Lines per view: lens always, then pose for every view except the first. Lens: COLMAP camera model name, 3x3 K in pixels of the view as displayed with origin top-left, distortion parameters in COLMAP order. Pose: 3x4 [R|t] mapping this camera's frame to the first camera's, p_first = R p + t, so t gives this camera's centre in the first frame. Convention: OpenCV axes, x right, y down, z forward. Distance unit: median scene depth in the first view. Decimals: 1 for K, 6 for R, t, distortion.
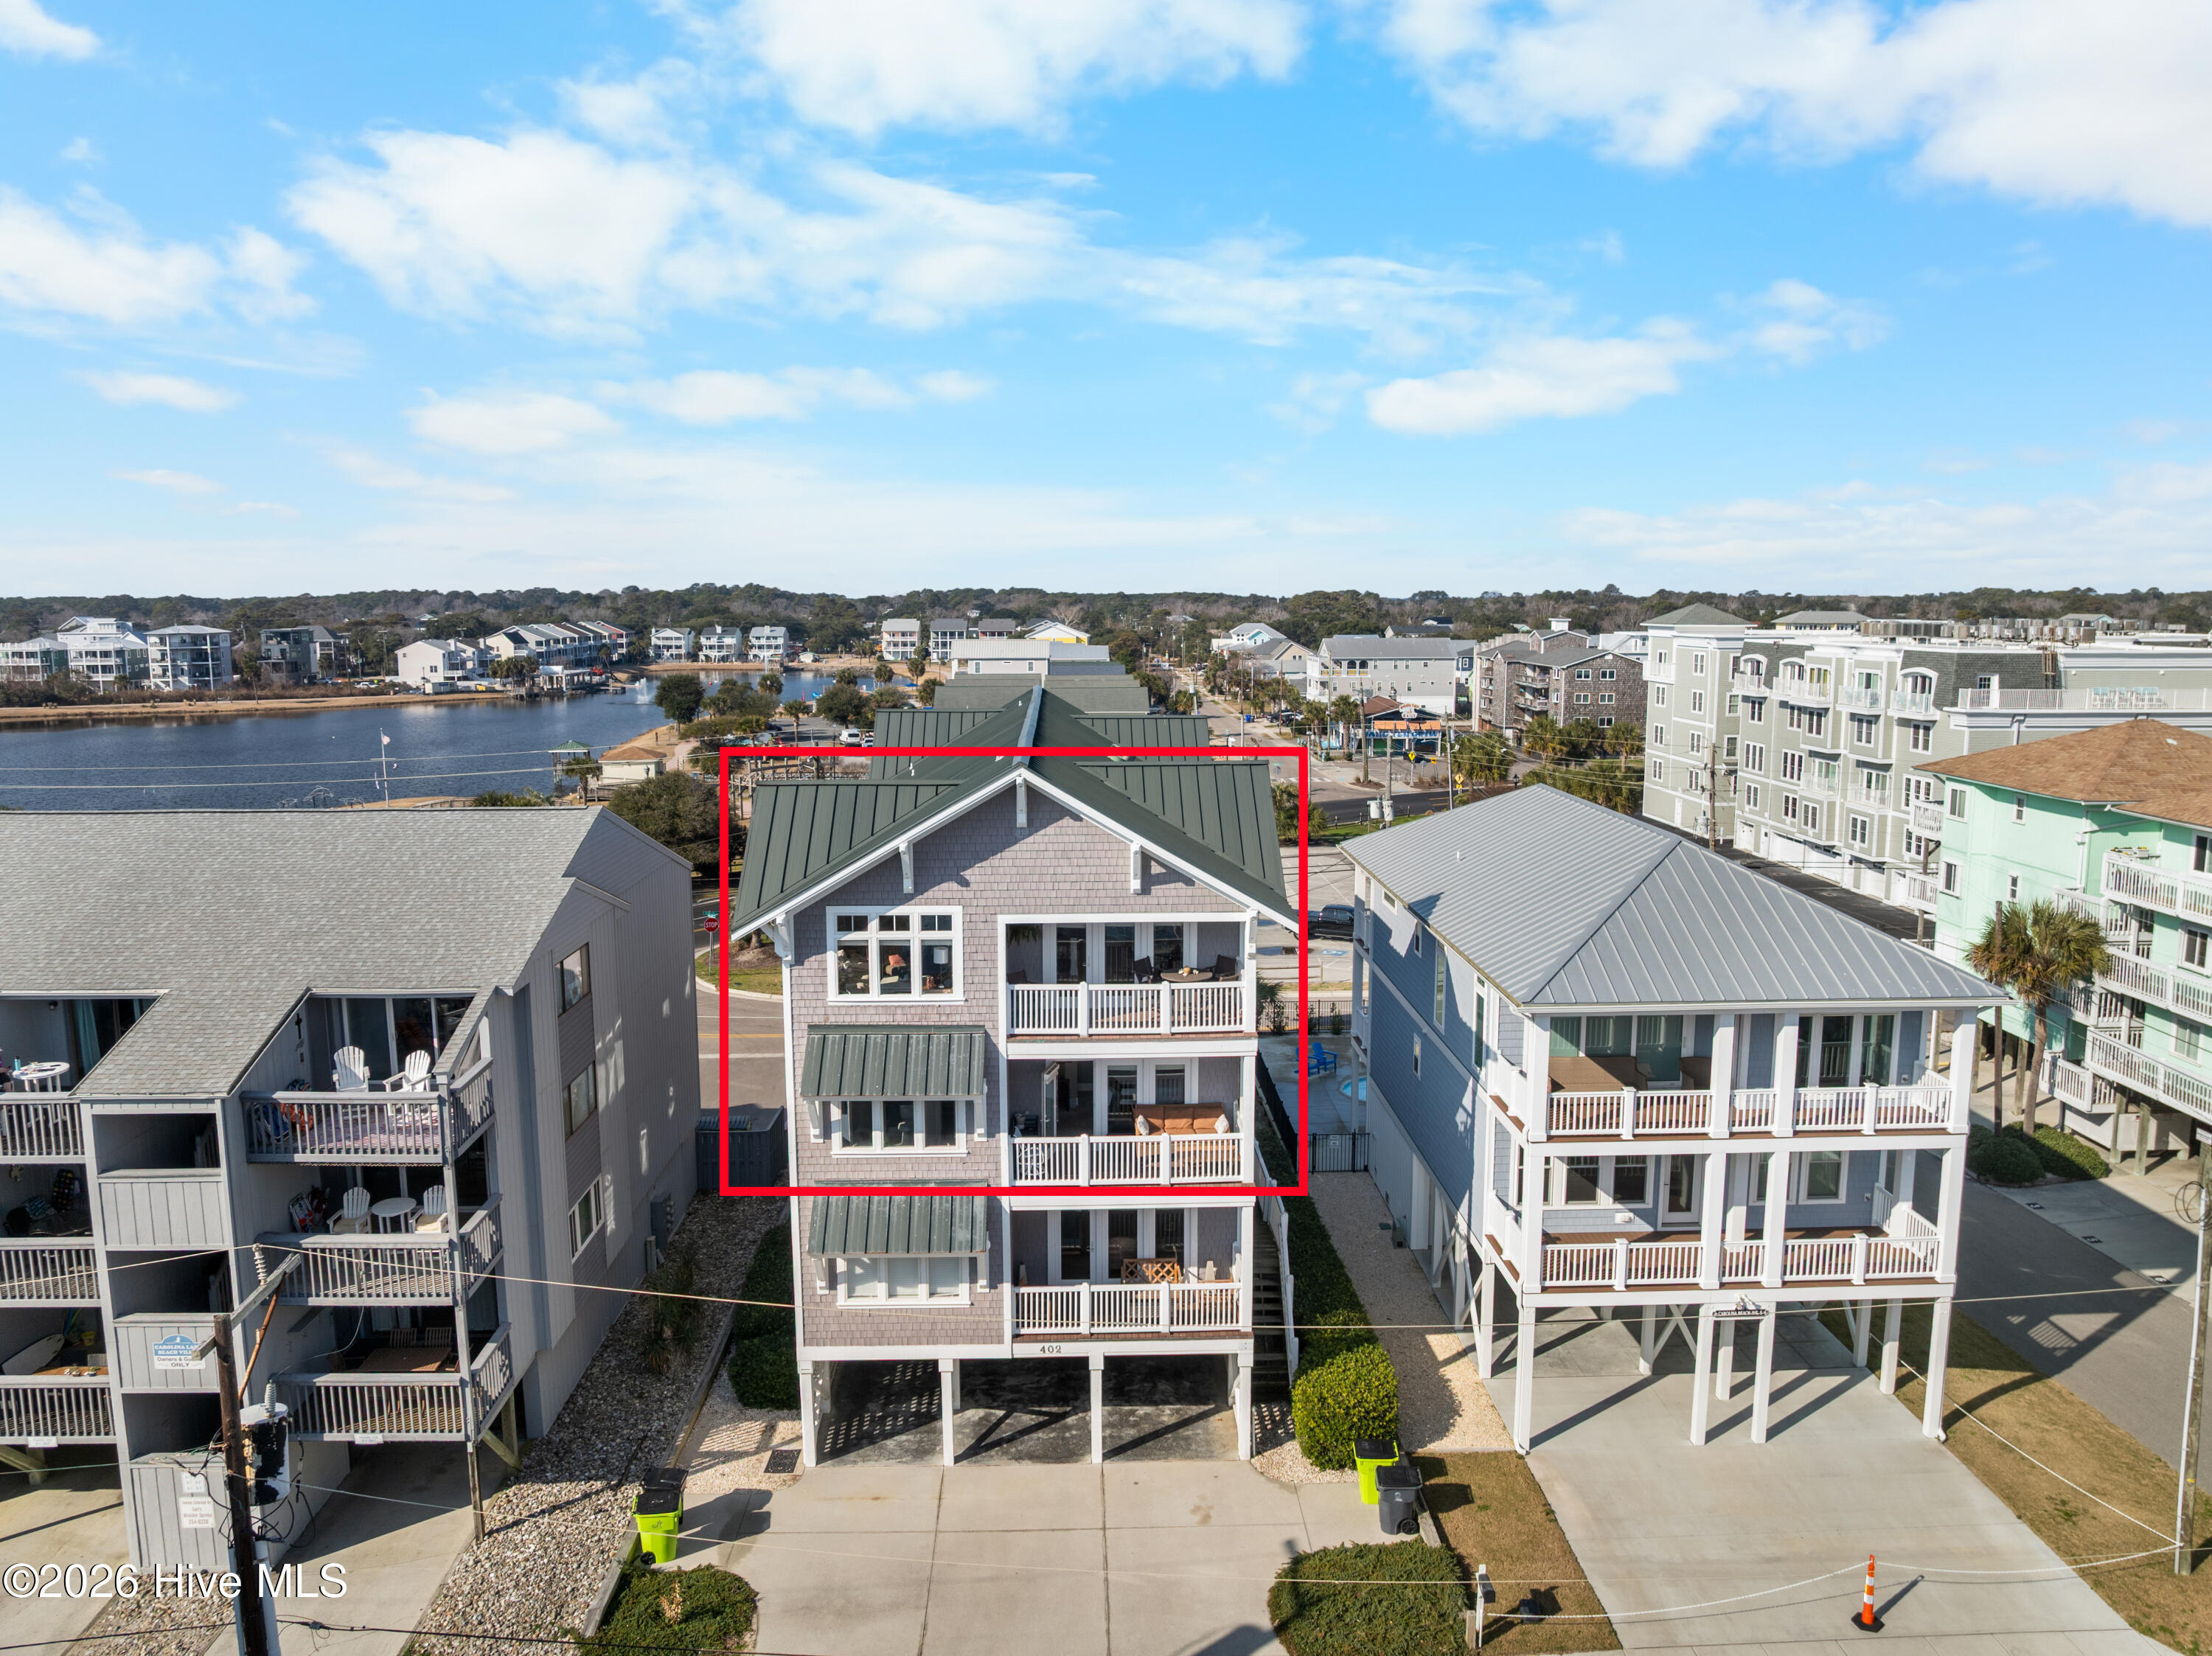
lens RADIAL K [[1559.5, 0, 1104.4], [0, 1559.5, 824.2], [0, 0, 1]] dist [-0.028353, -0.019962]
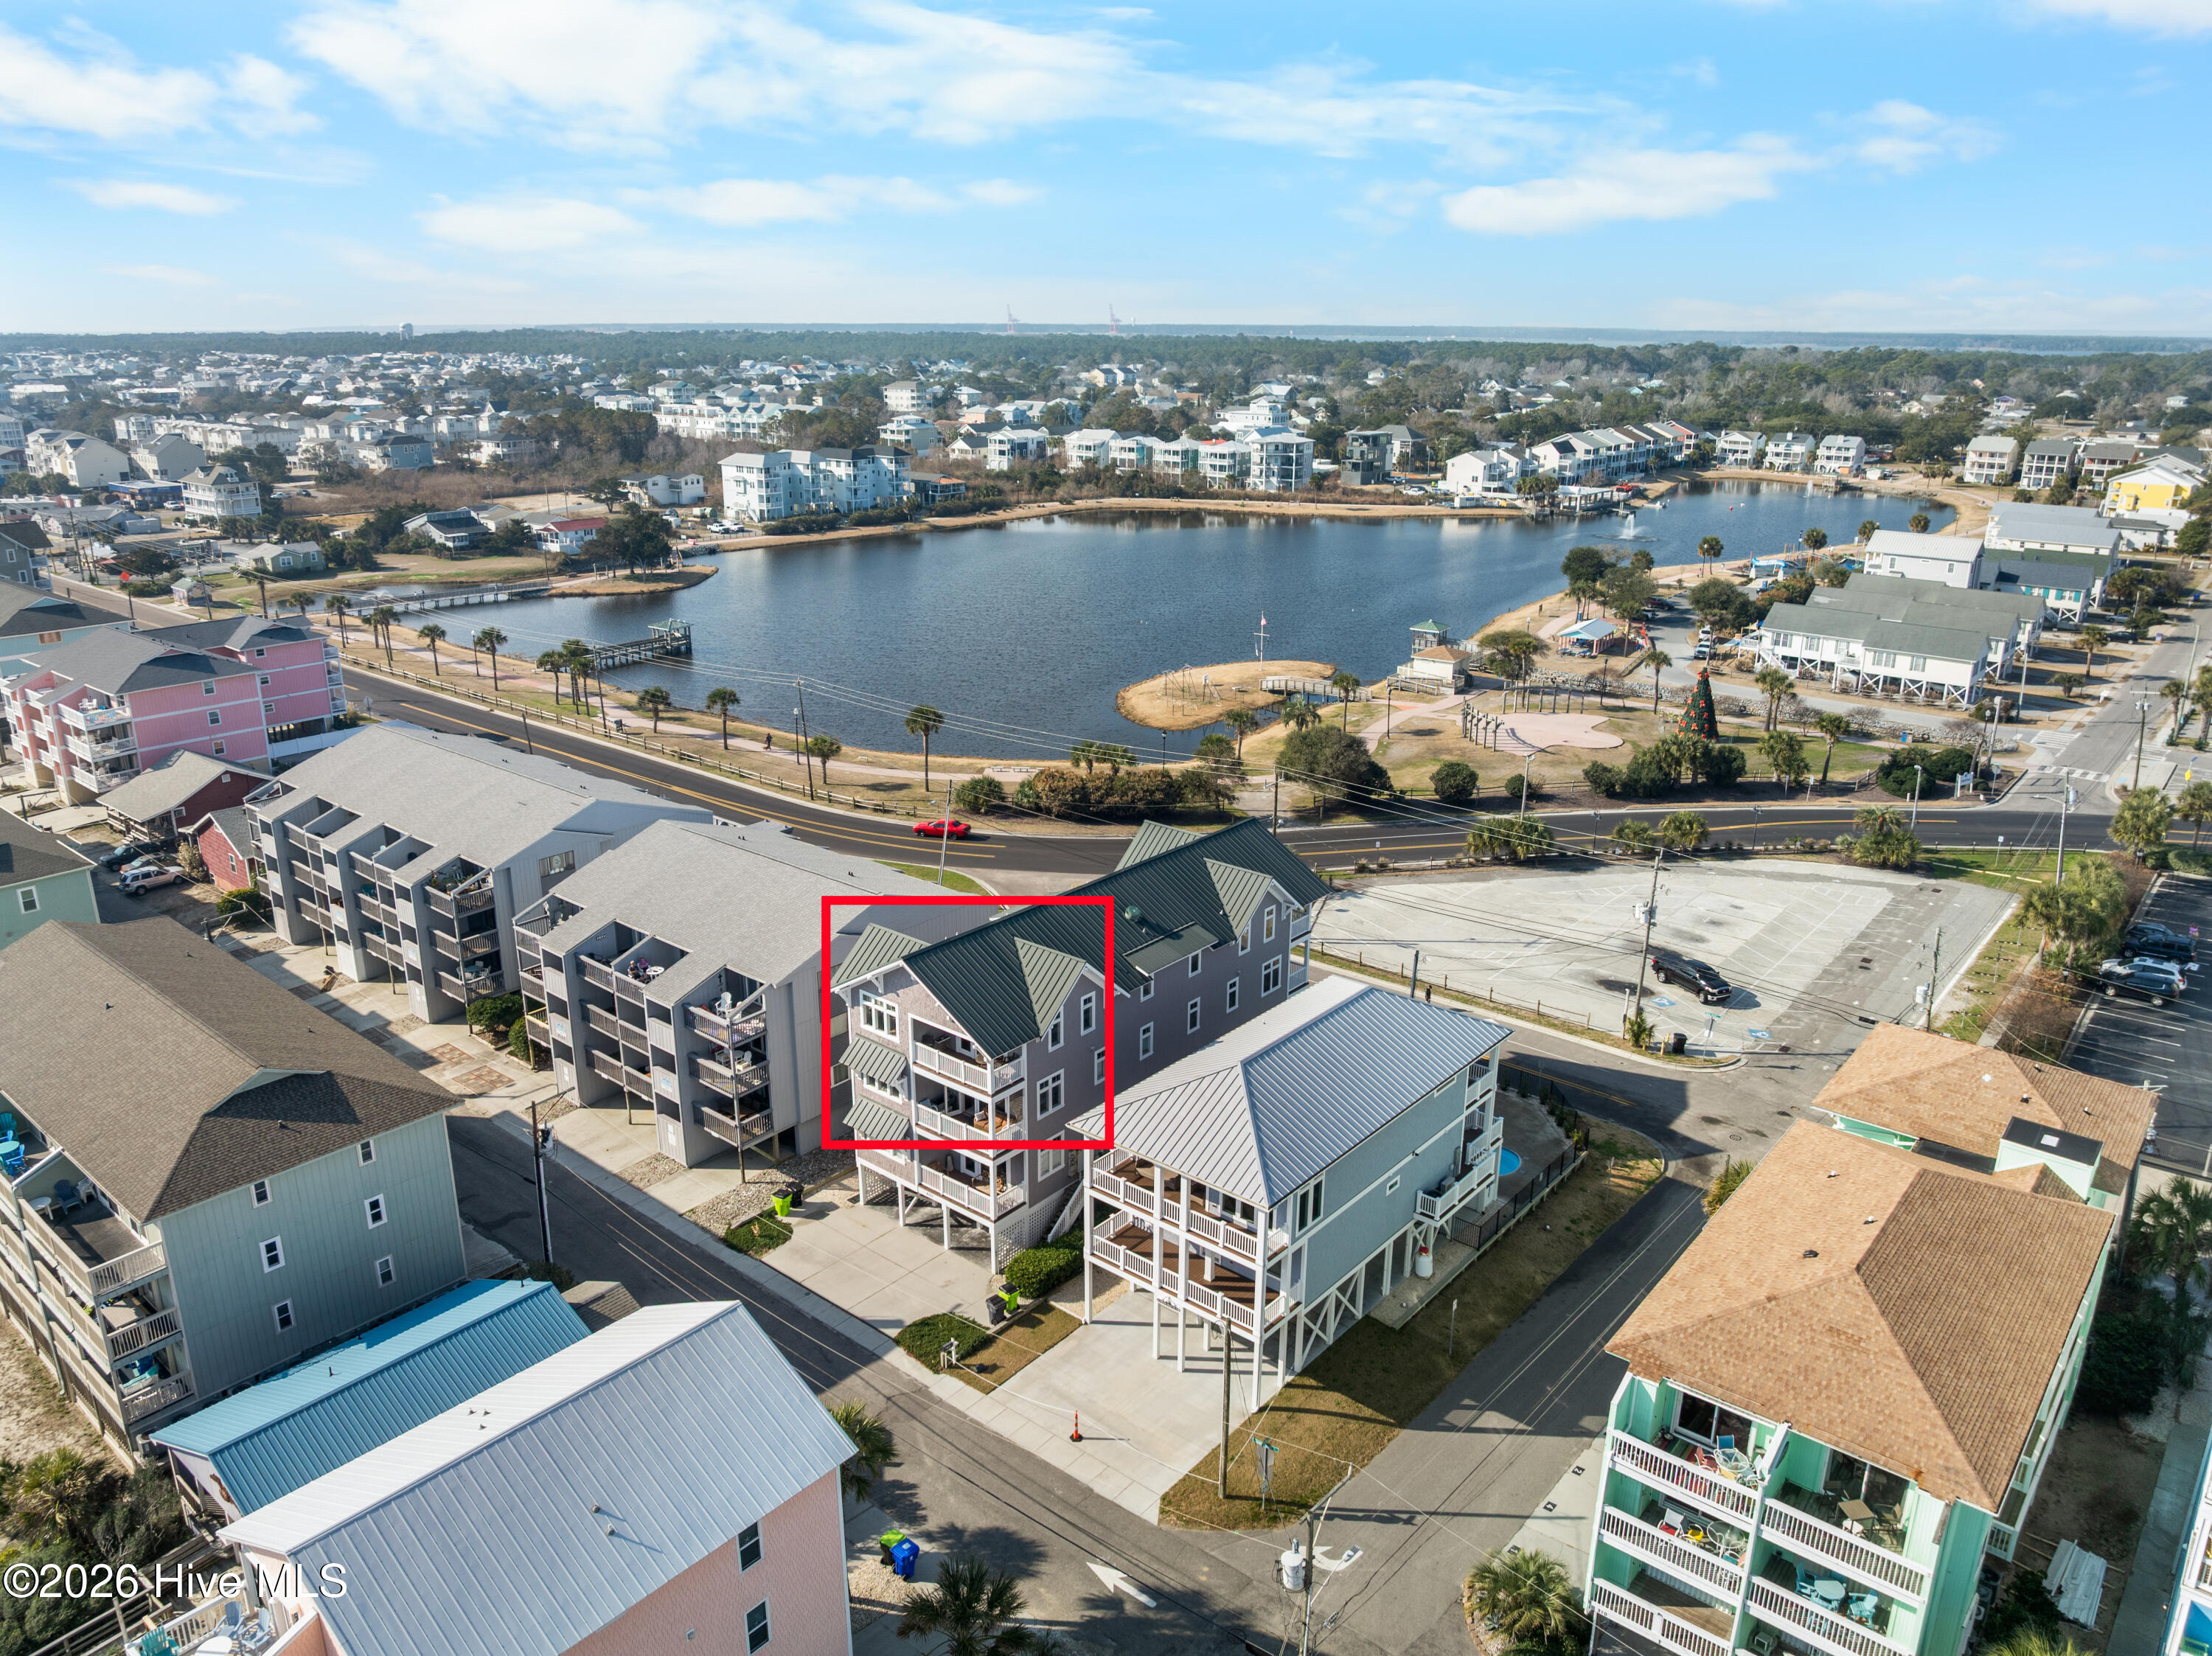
lens RADIAL K [[1559.5, 0, 1104.4], [0, 1559.5, 824.2], [0, 0, 1]] dist [-0.028353, -0.019962]
pose [[0.746790, 0.209679, -0.631142, 0.147418], [-0.100105, 0.973627, 0.205011, -0.068179], [0.657483, -0.089920, 0.748084, -0.048980]]
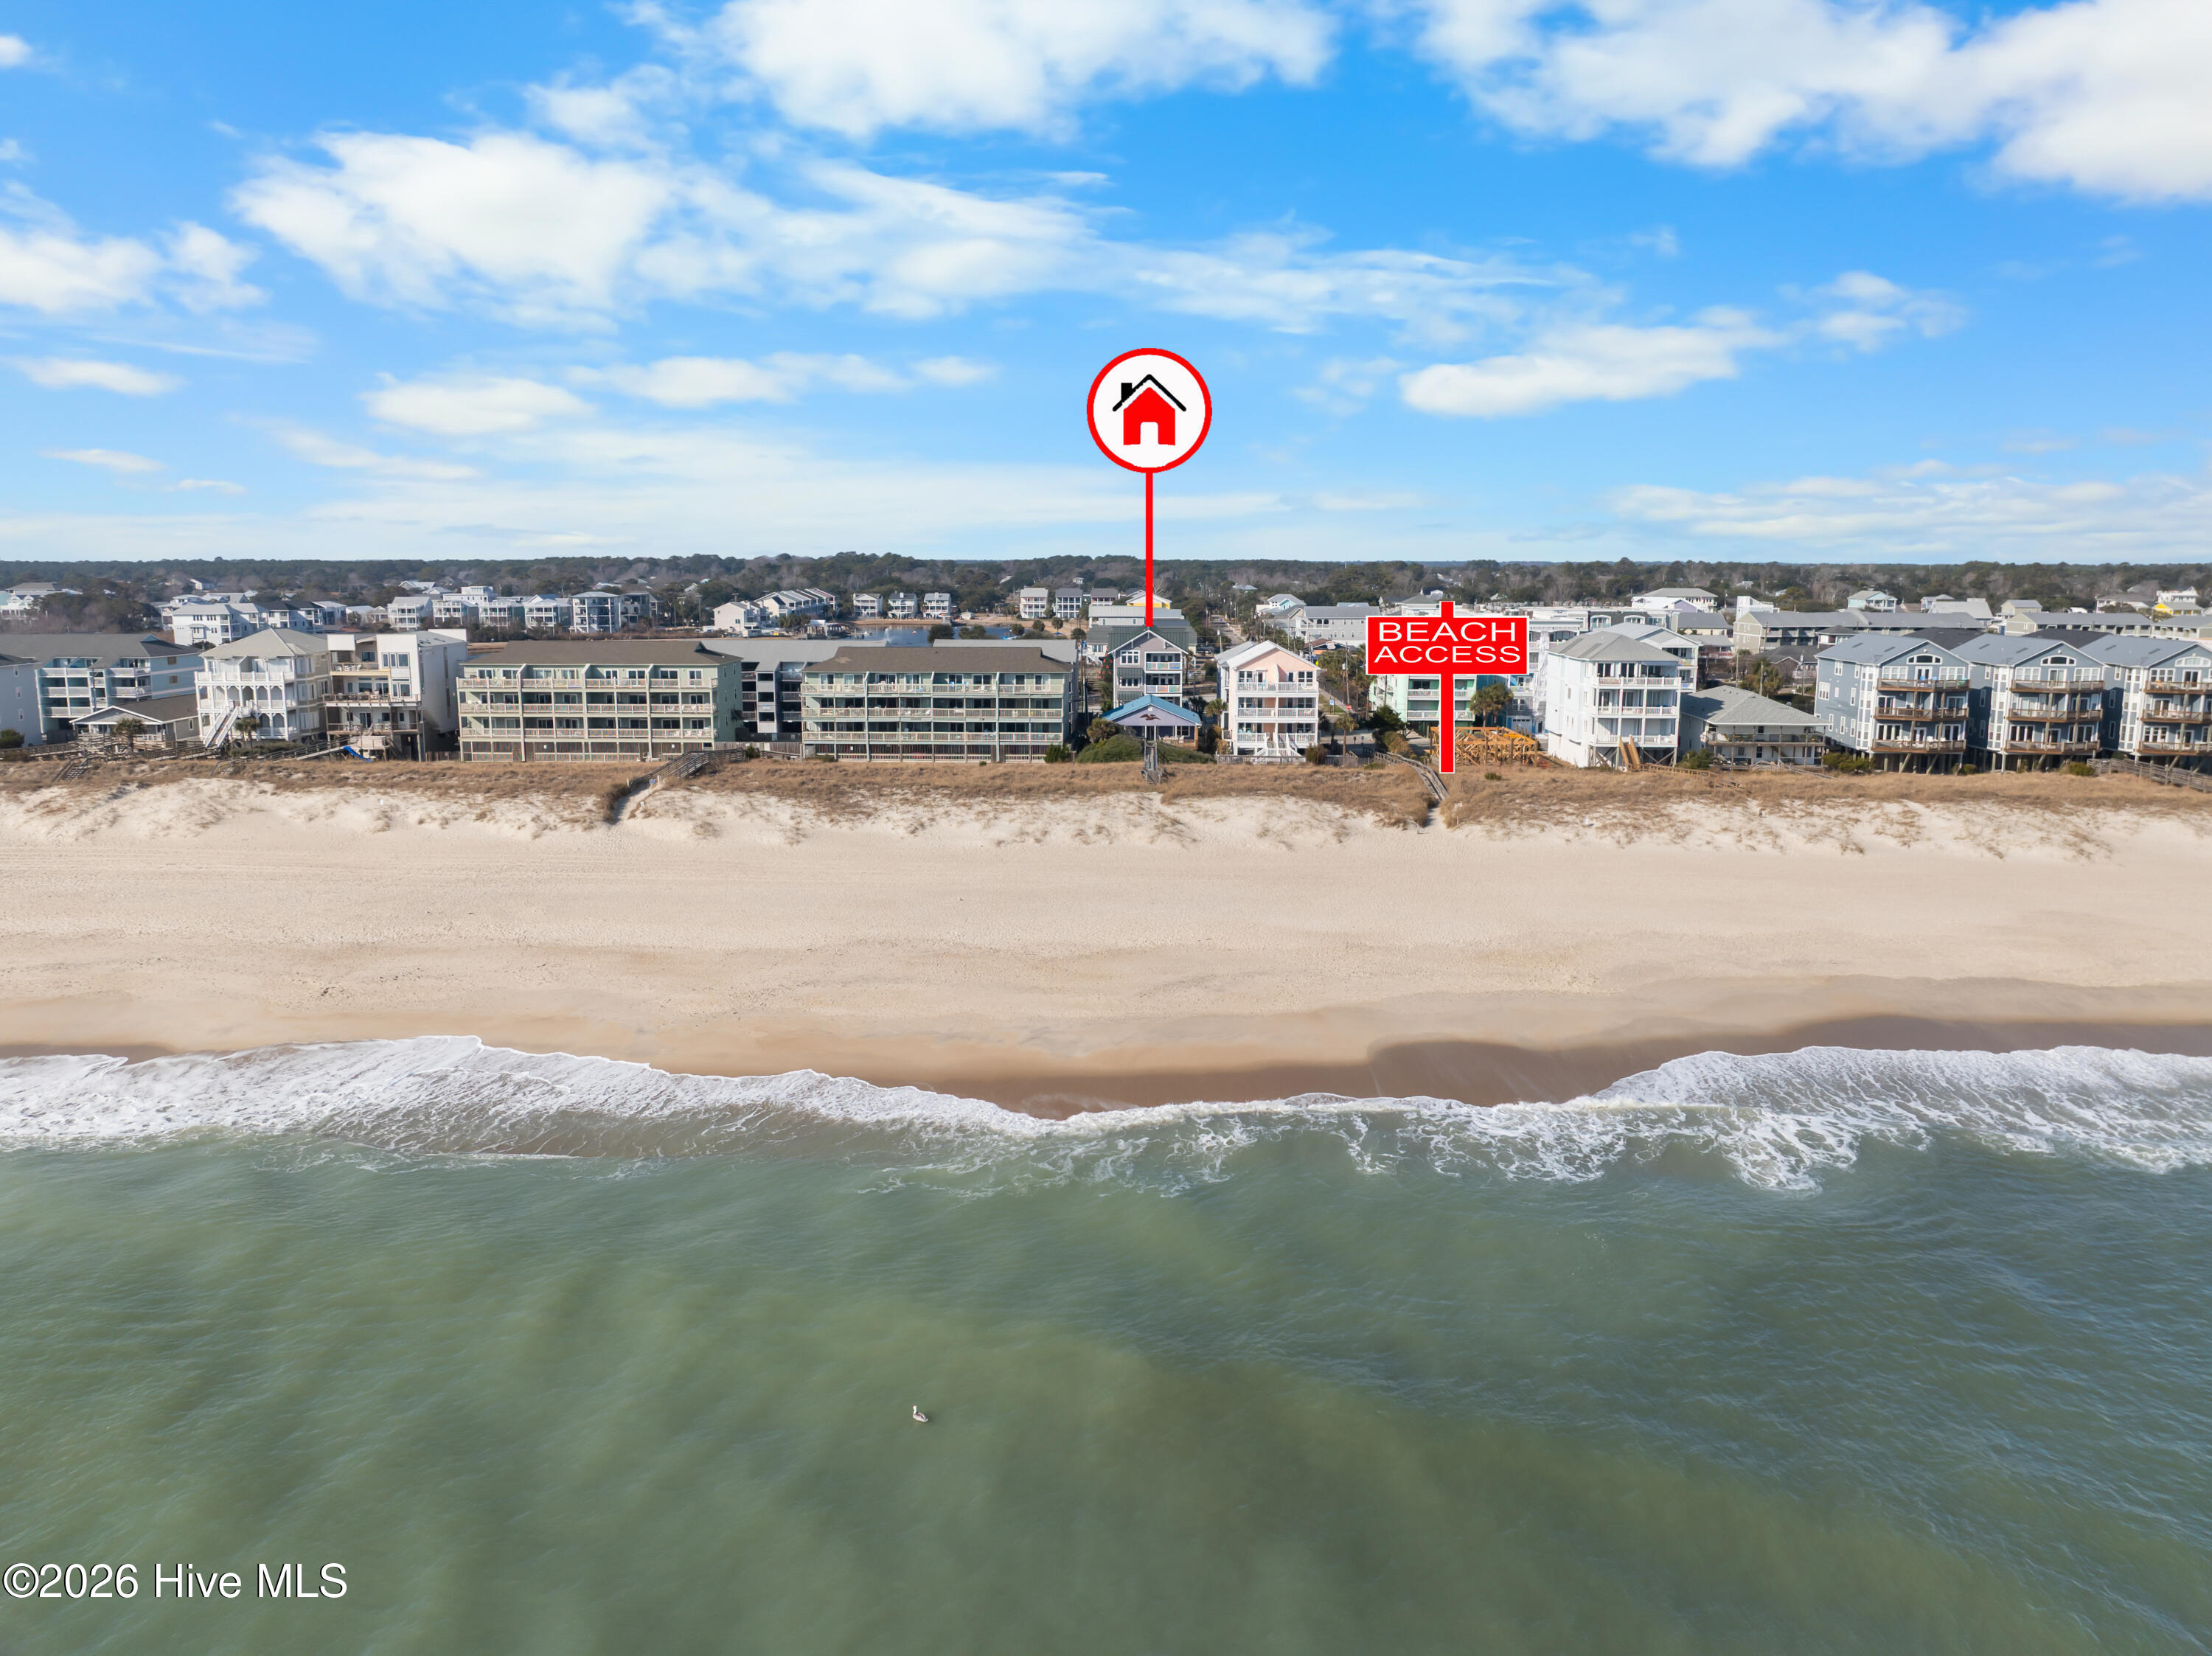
lens RADIAL K [[1559.5, 0, 1104.4], [0, 1559.5, 824.2], [0, 0, 1]] dist [-0.028353, -0.019962]
pose [[0.998402, 0.013614, -0.054848, 0.013486], [-0.012250, 0.999609, 0.025137, 0.062467], [0.055169, -0.024425, 0.998178, -0.567703]]
